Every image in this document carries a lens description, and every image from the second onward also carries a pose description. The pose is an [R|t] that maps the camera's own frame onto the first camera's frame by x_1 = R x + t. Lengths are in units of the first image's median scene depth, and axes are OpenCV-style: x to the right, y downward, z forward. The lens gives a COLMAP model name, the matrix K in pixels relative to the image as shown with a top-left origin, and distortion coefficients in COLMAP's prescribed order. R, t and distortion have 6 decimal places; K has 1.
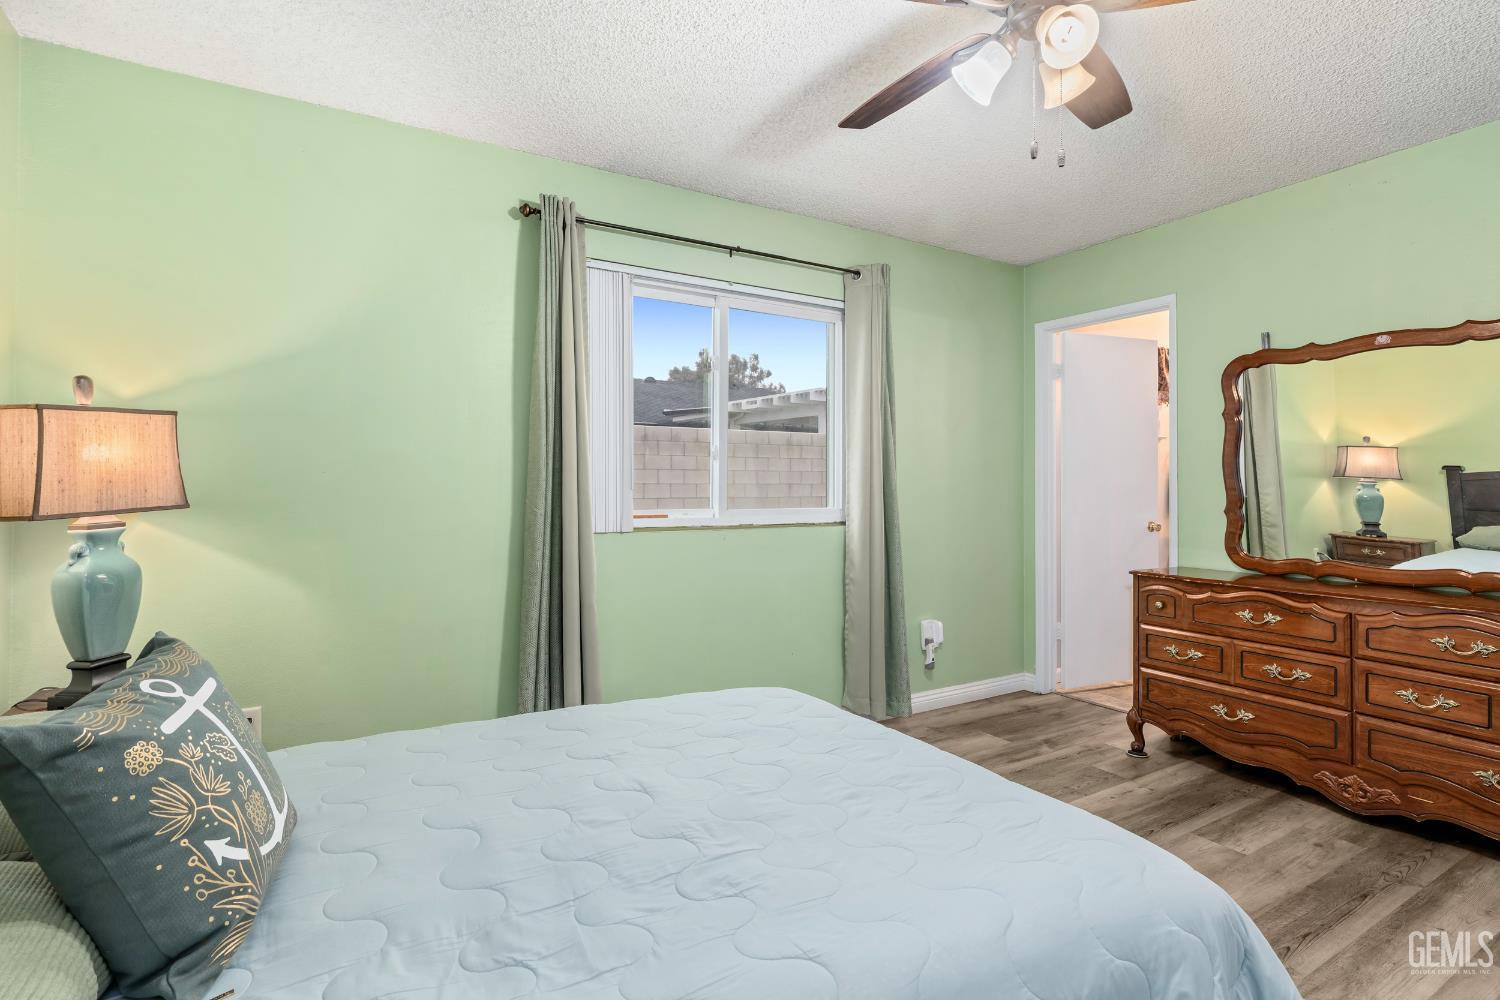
lens RADIAL K [[729.6, 0, 757.4], [0, 729.6, 489.1], [0, 0, 1]] dist [-0.002632, 0.000364]
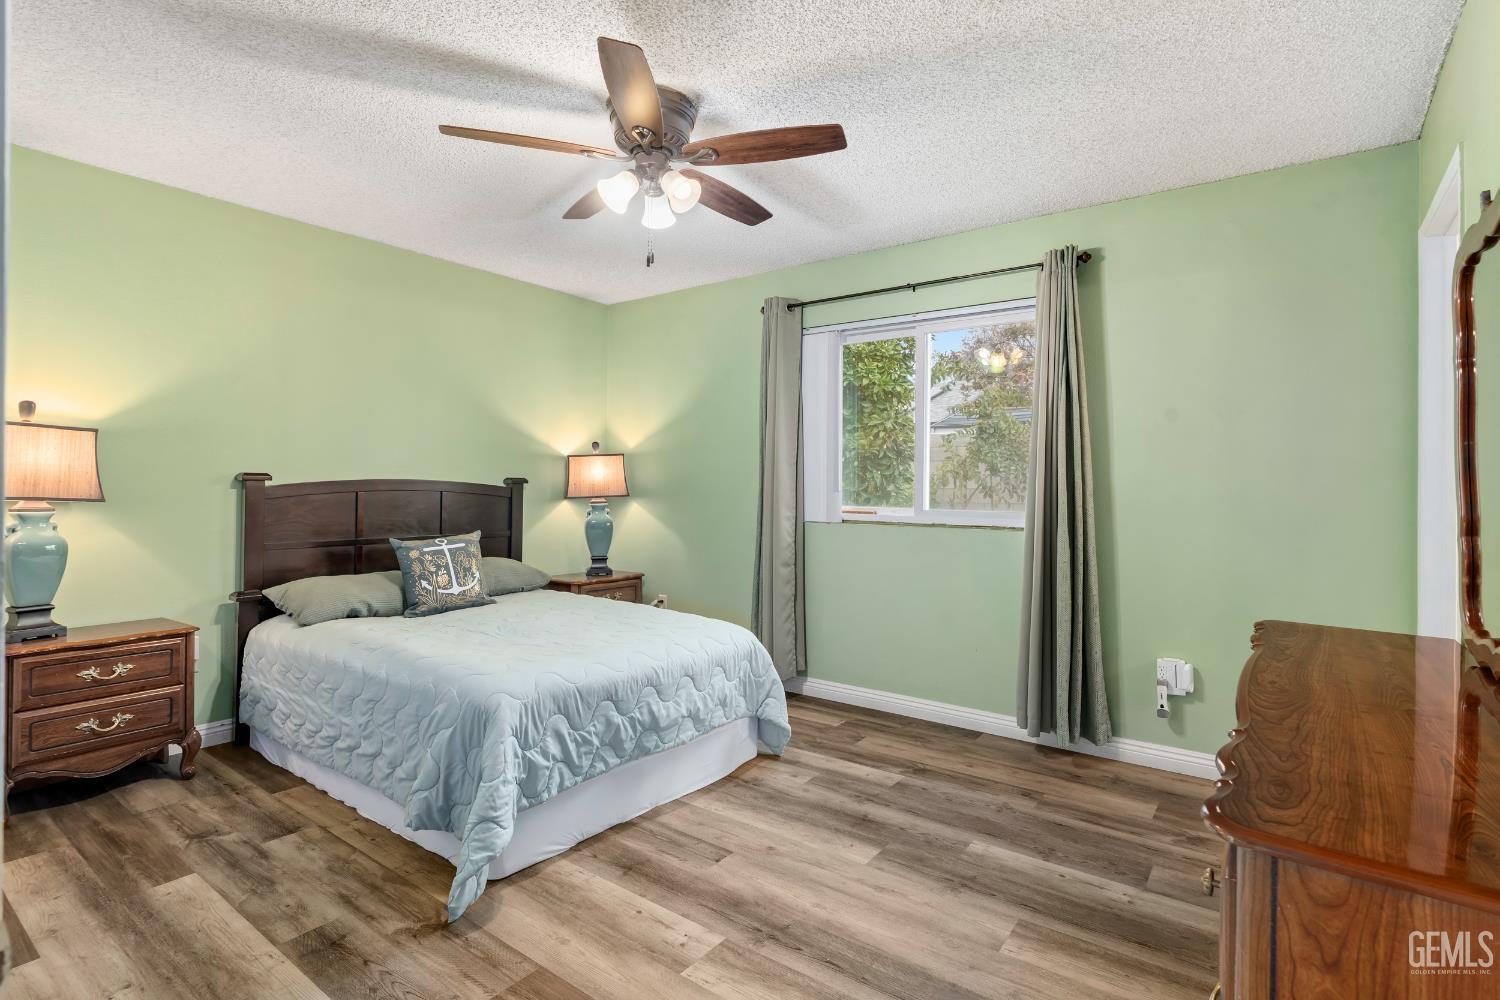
lens RADIAL K [[729.6, 0, 764.0], [0, 729.6, 494.1], [0, 0, 1]] dist [-0.002632, 0.000364]
pose [[0.392166, 0.009487, -0.919846, 0.970242], [-0.013316, 0.999901, 0.004635, 0.001928], [0.919798, 0.010431, 0.392253, 0.334216]]
